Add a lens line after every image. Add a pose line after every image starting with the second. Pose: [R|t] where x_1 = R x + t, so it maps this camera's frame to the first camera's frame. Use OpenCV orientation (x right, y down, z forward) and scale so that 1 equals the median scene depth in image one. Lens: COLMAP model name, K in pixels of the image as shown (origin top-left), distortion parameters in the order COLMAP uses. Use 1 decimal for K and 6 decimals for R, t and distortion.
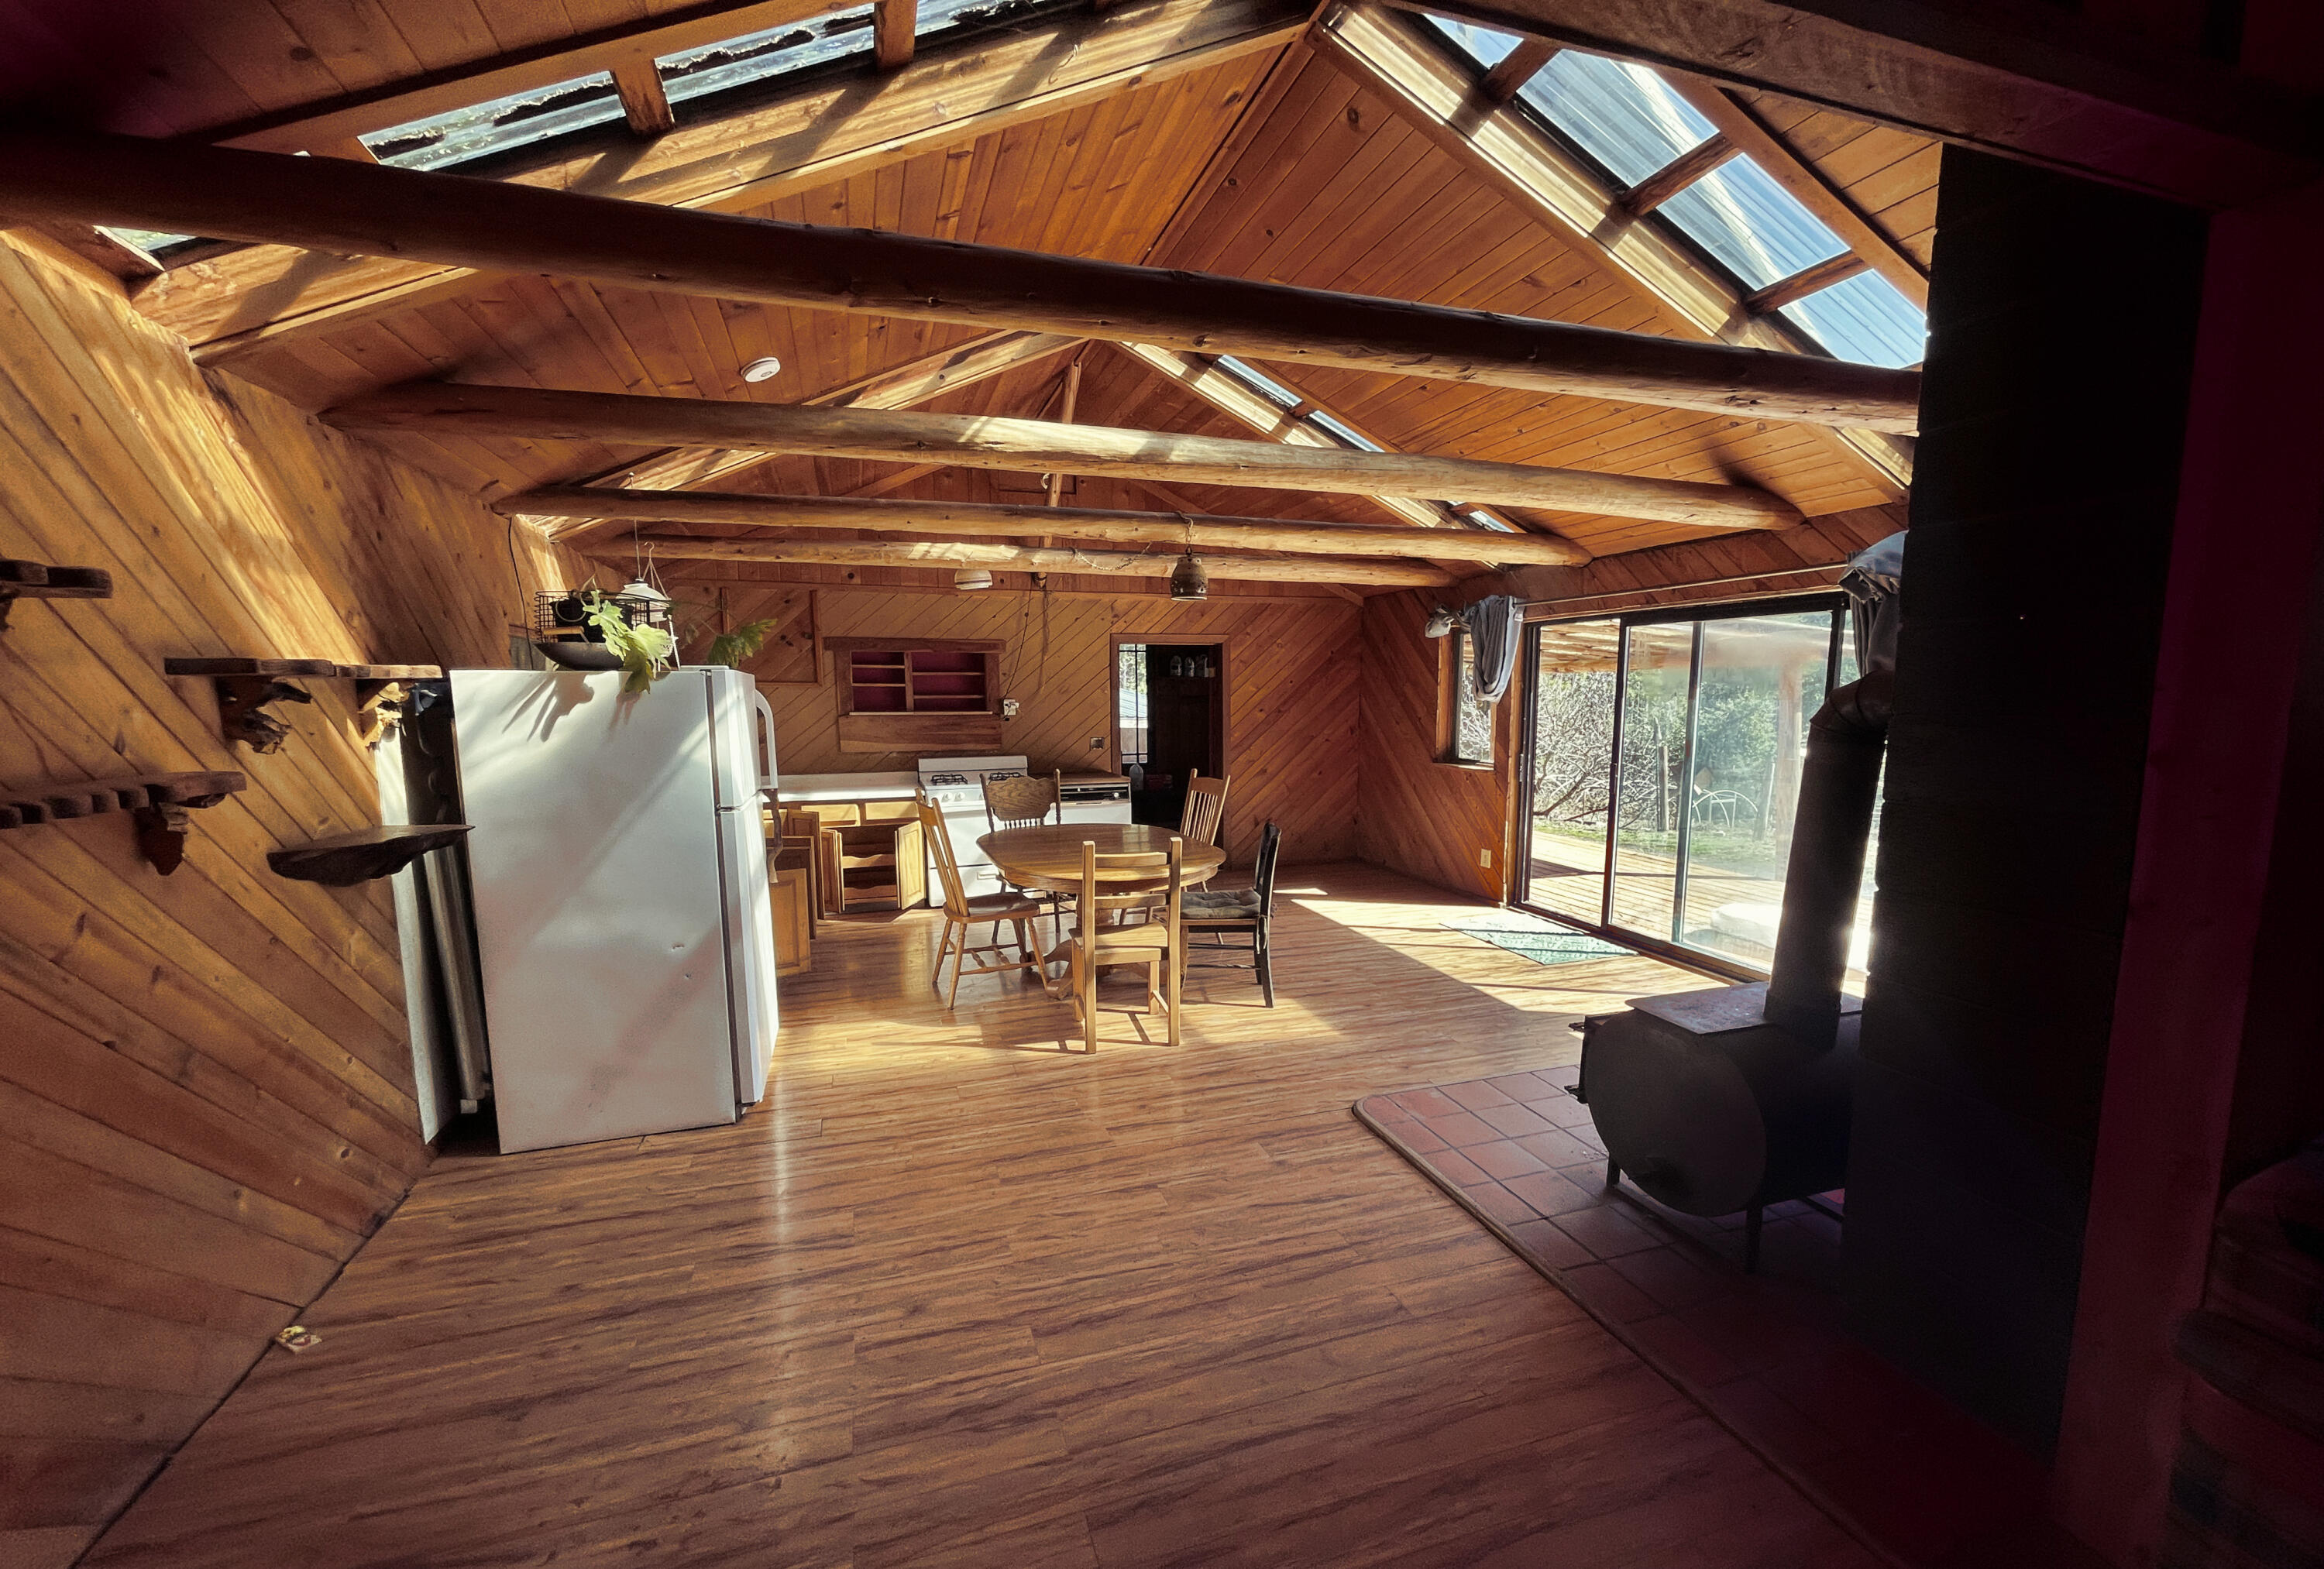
lens RADIAL K [[929.7, 0, 1158.1], [0, 929.7, 817.5], [0, 0, 1]] dist [-0.000508, -0.000073]
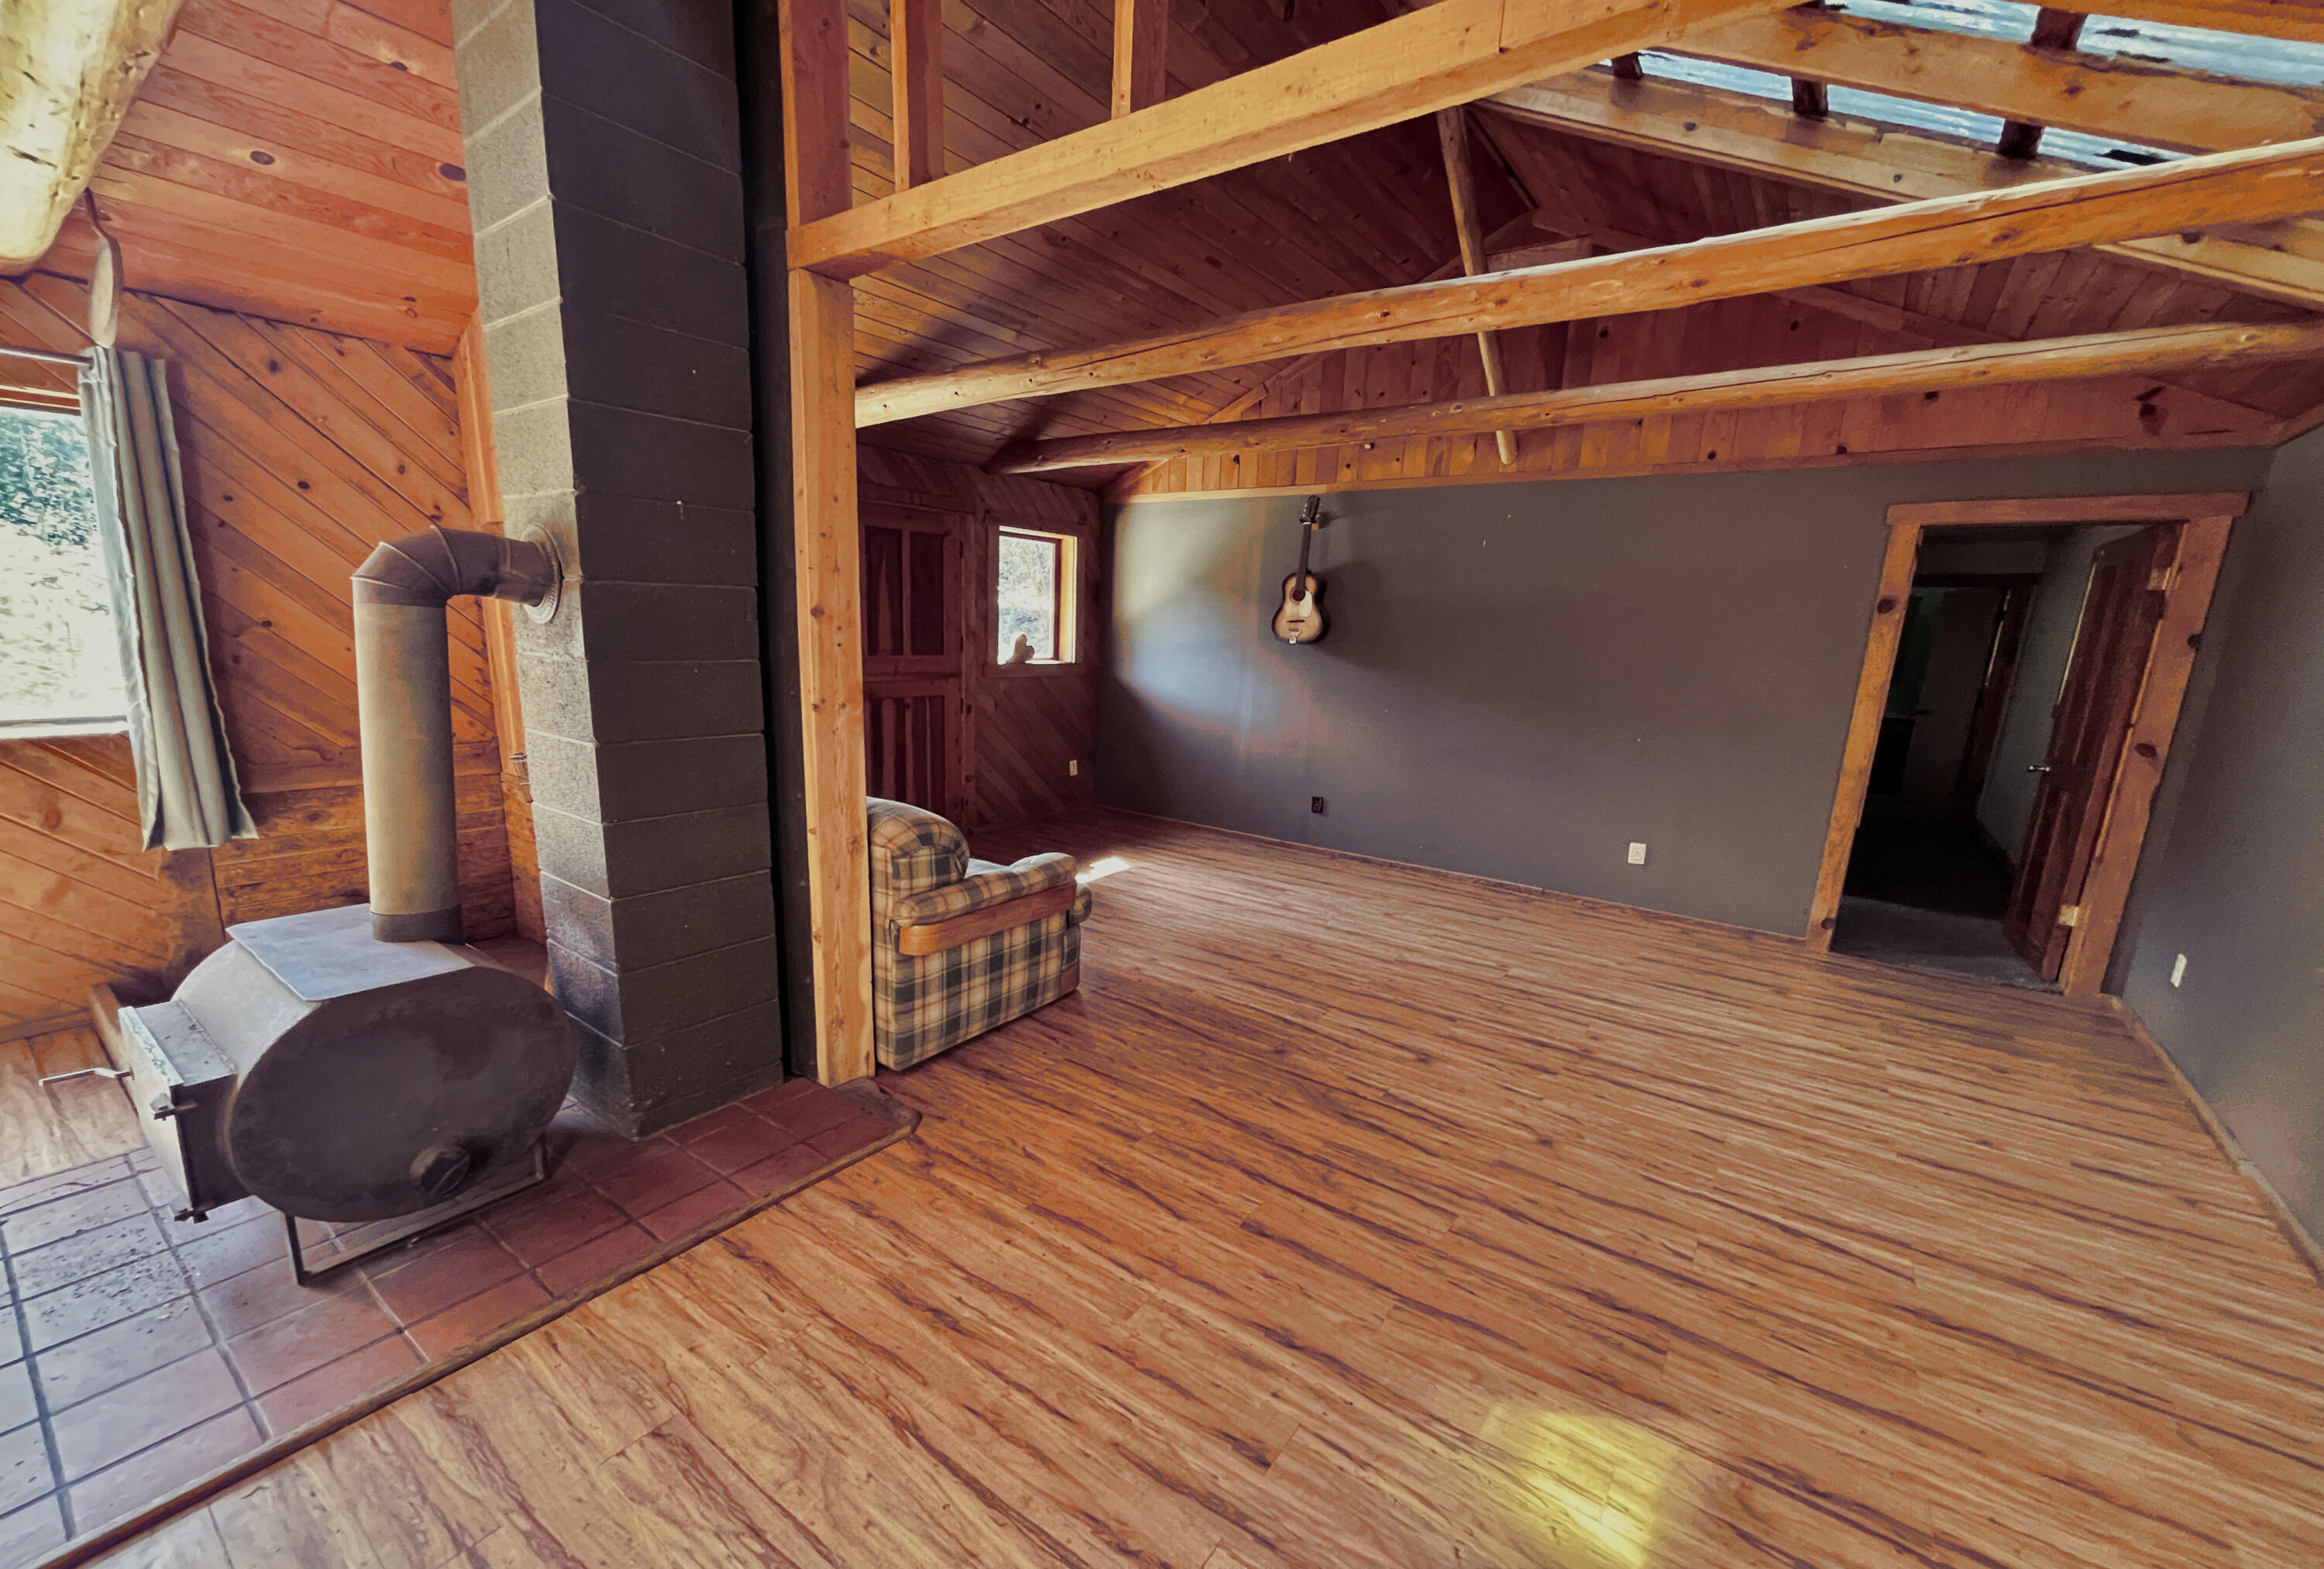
lens RADIAL K [[930.0, 0, 1158.1], [0, 930.0, 817.5], [0, 0, 1]] dist [-0.000508, -0.000073]
pose [[-0.585540, -0.188748, 0.788364, -0.392004], [0.077426, 0.955048, 0.286161, -0.080521], [-0.806938, 0.228598, -0.544605, 0.886566]]
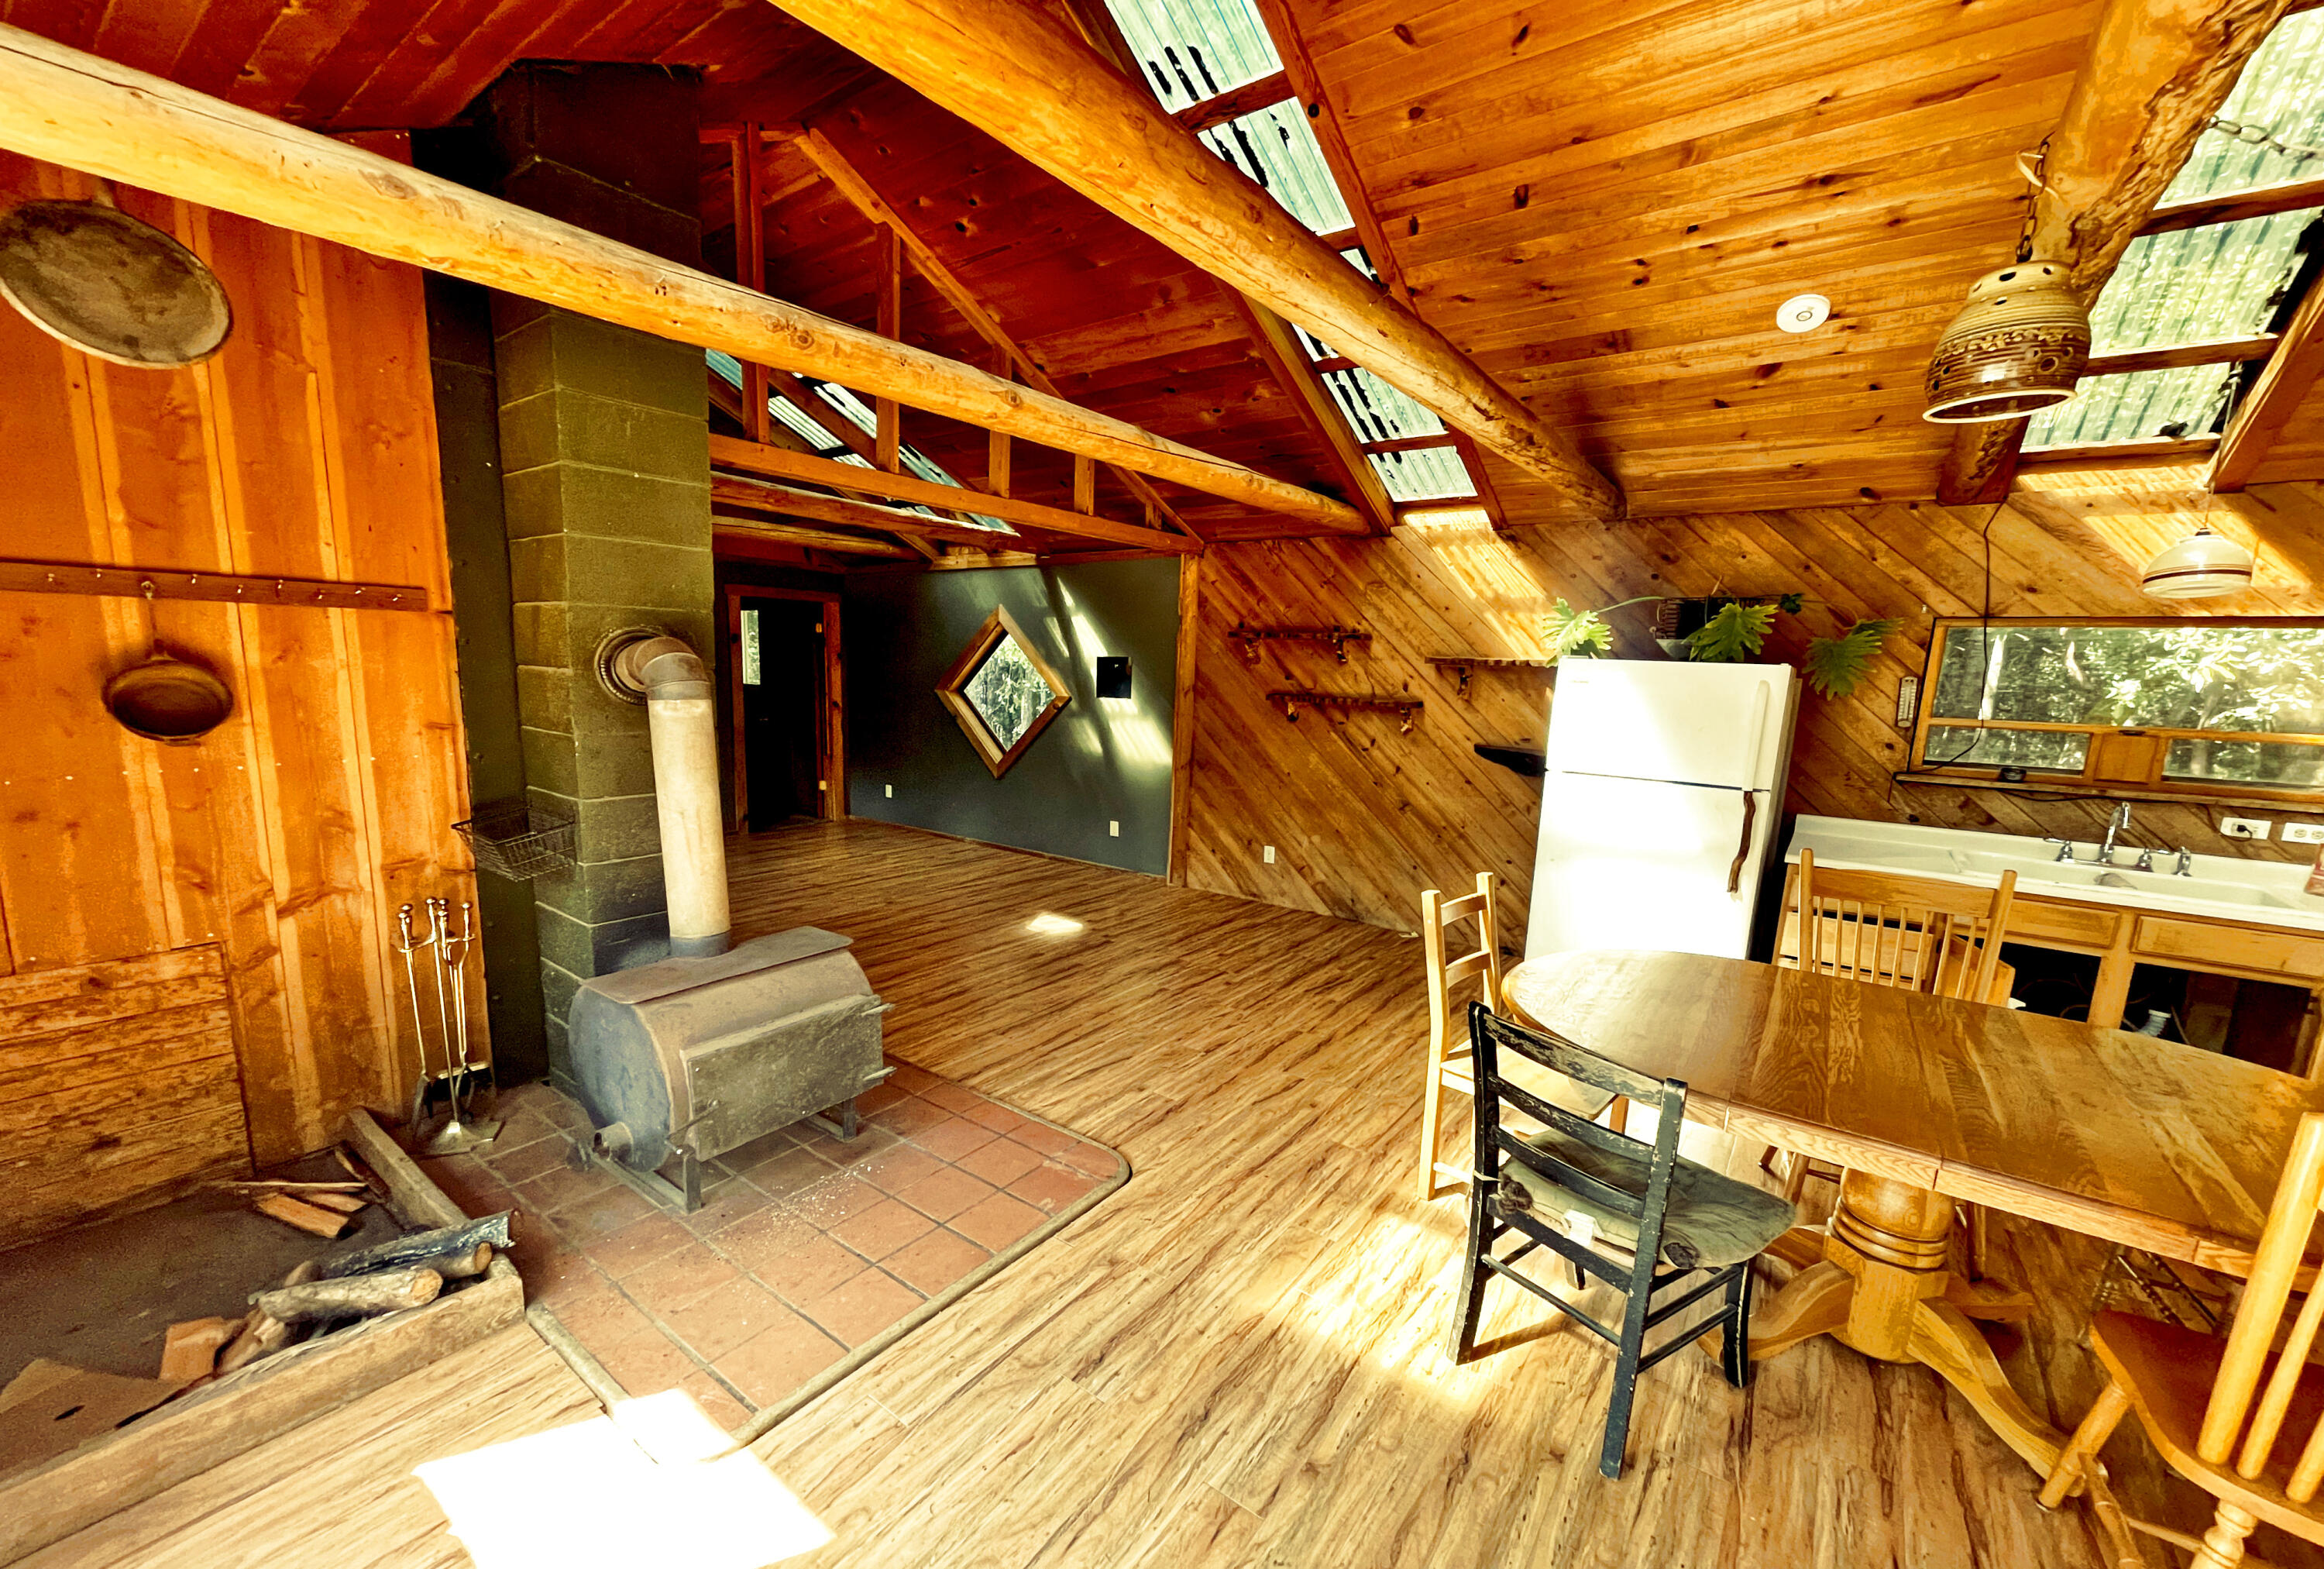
lens RADIAL K [[930.0, 0, 1158.1], [0, 930.0, 817.5], [0, 0, 1]] dist [-0.000508, -0.000073]
pose [[-0.816728, 0.073207, -0.572360, 0.869521], [-0.109239, 0.954365, 0.277946, -0.299680], [0.566588, 0.289530, -0.771459, 2.119305]]
